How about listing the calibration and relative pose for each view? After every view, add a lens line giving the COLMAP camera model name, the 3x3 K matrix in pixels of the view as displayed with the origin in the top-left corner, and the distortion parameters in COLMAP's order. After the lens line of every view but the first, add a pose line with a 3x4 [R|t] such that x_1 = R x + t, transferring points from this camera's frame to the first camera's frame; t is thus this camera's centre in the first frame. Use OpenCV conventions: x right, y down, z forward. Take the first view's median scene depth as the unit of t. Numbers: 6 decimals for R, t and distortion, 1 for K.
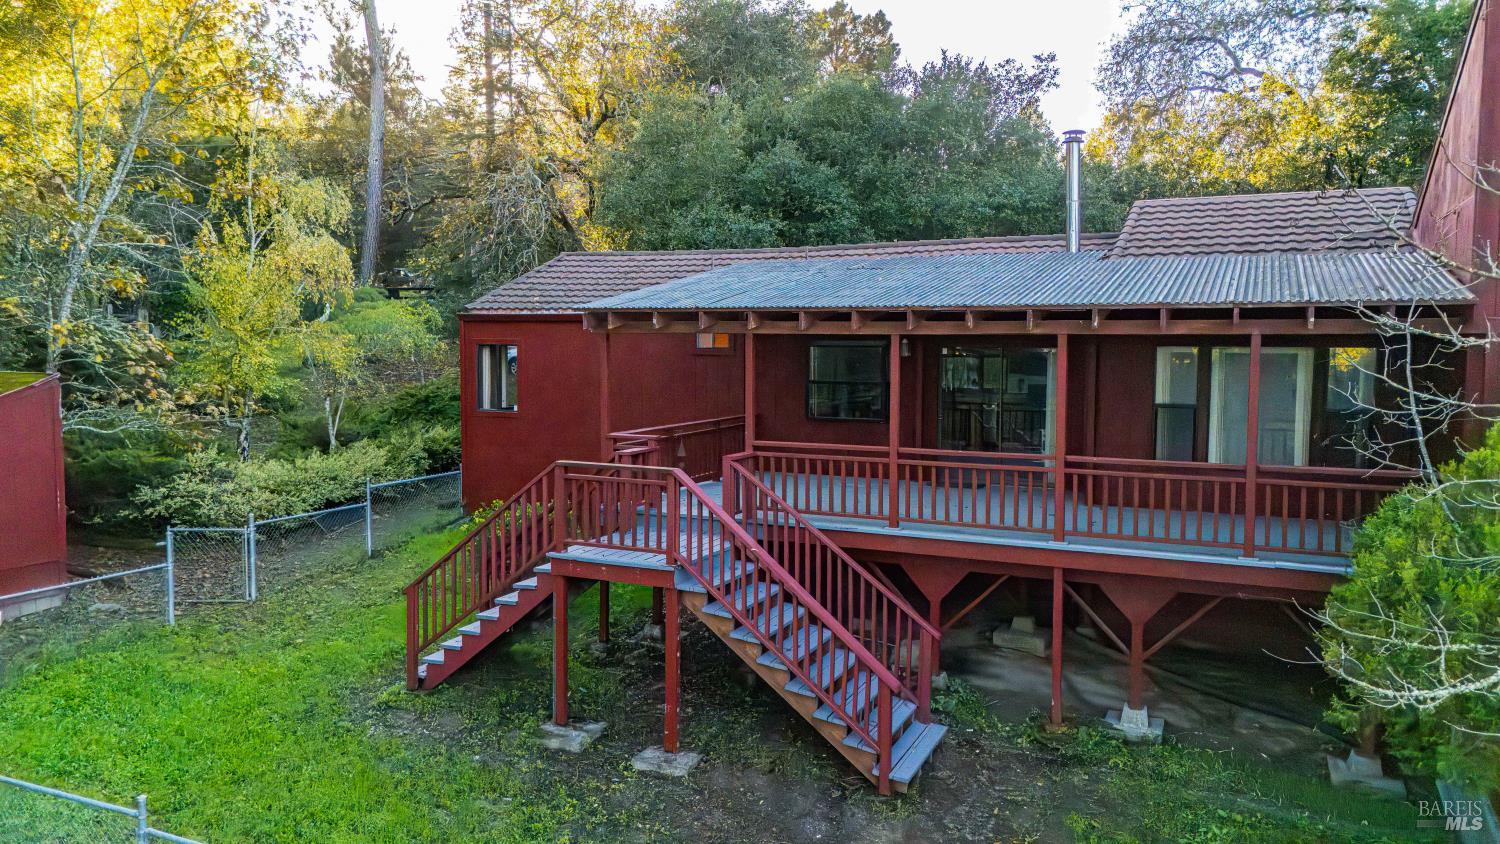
lens RADIAL K [[1169.1, 0, 741.5], [0, 1169.1, 424.4], [0, 0, 1]] dist [0.062119, -0.018172]
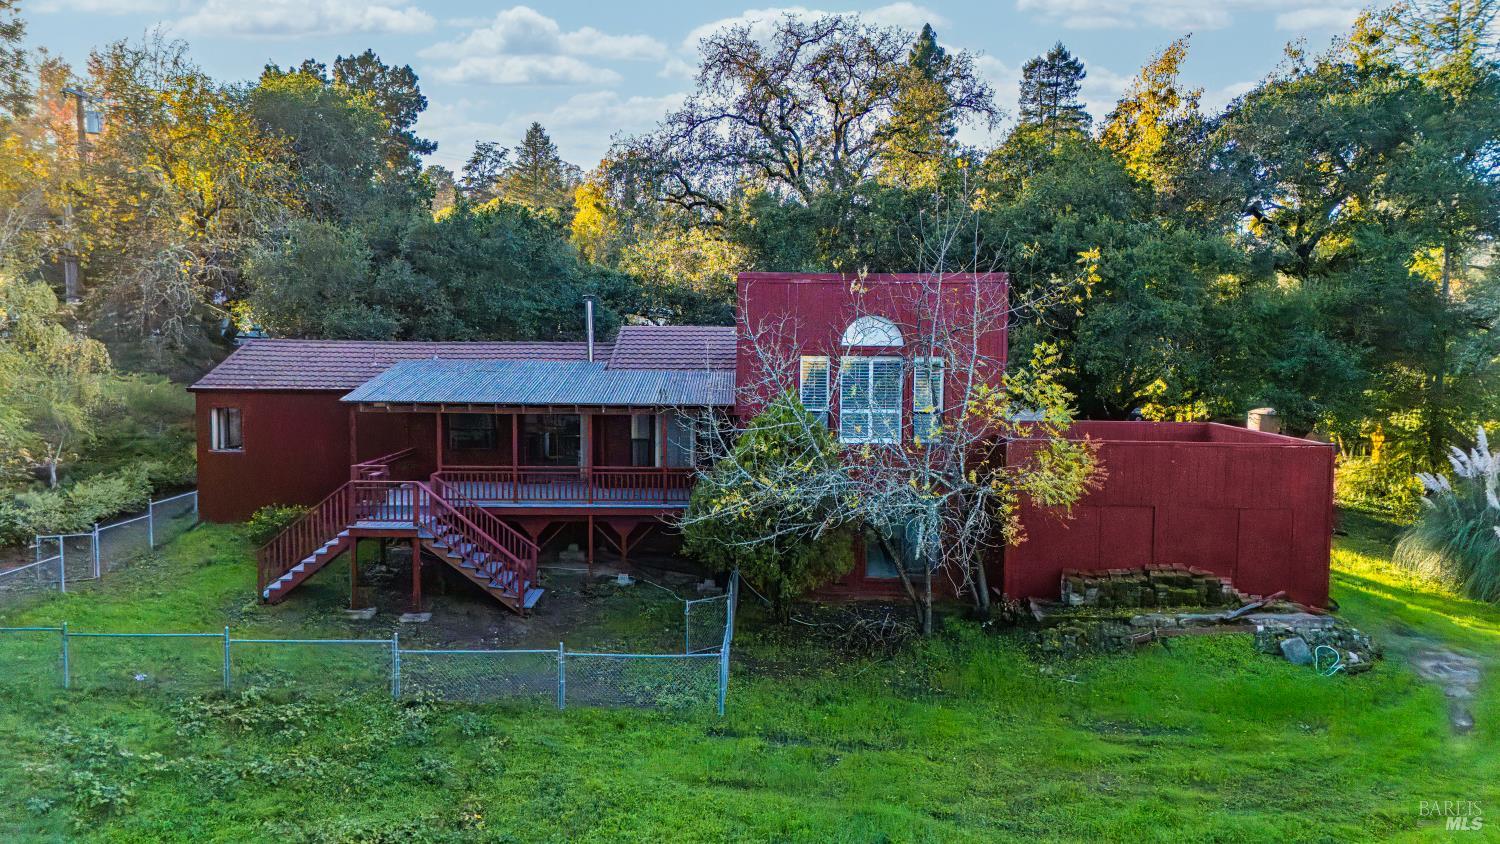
lens RADIAL K [[1085.6, 0, 801.1], [0, 1085.6, 406.8], [0, 0, 1]] dist [0.051128, -0.019677]
pose [[0.890841, -0.023323, 0.453715, -0.308142], [0.029241, 0.999554, -0.006032, -0.062852], [-0.453372, 0.018640, 0.891126, -1.032540]]
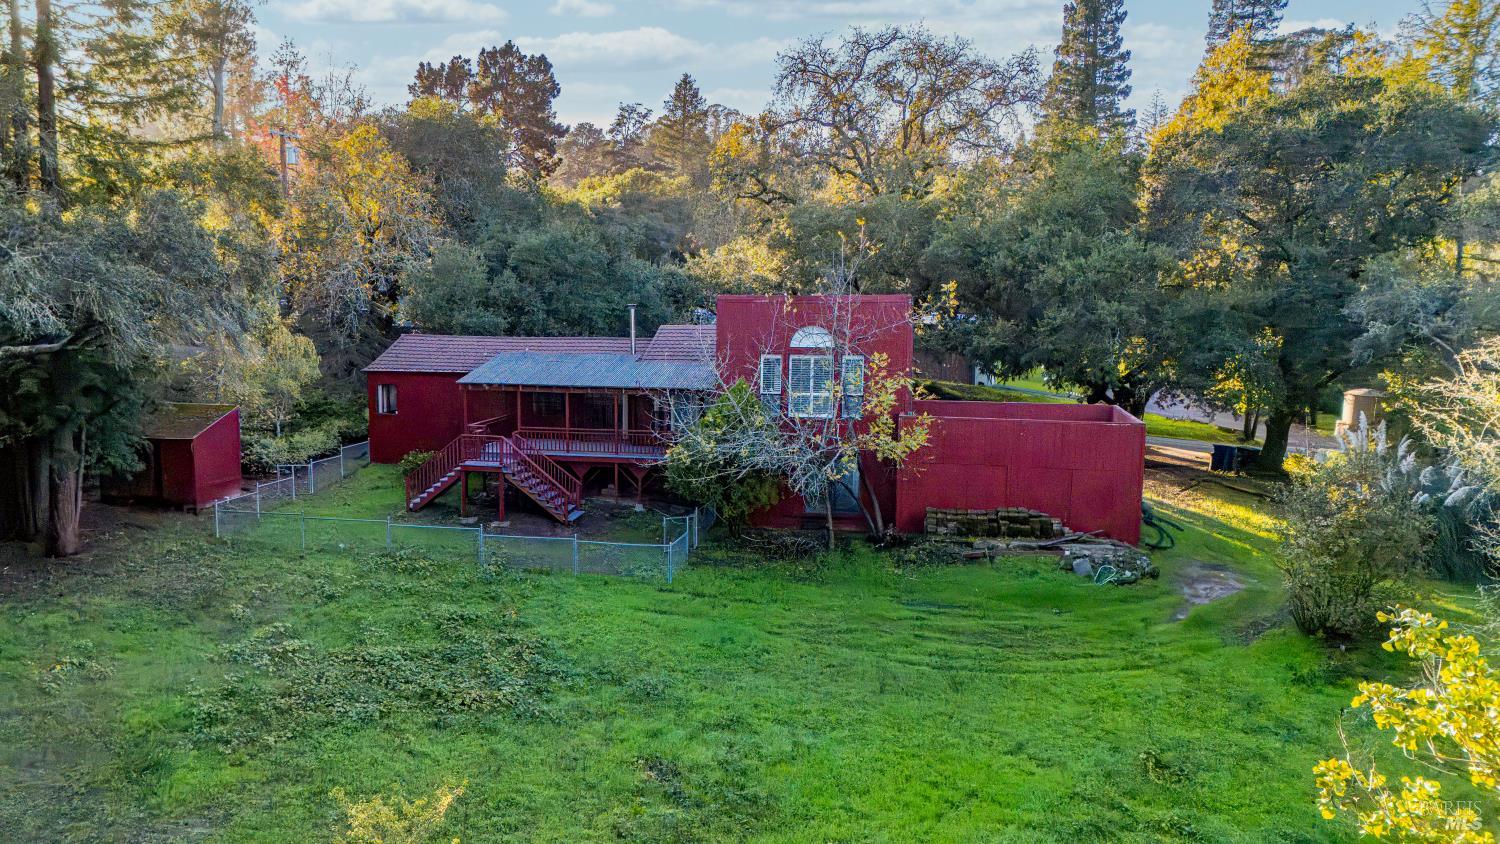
lens RADIAL K [[1169.1, 0, 735.5], [0, 1169.1, 425.3], [0, 0, 1]] dist [0.062119, -0.018172]
pose [[0.961768, -0.023557, 0.272850, -0.296703], [0.015616, 0.999390, 0.031239, -0.079601], [-0.273420, -0.025784, 0.961549, -2.177184]]
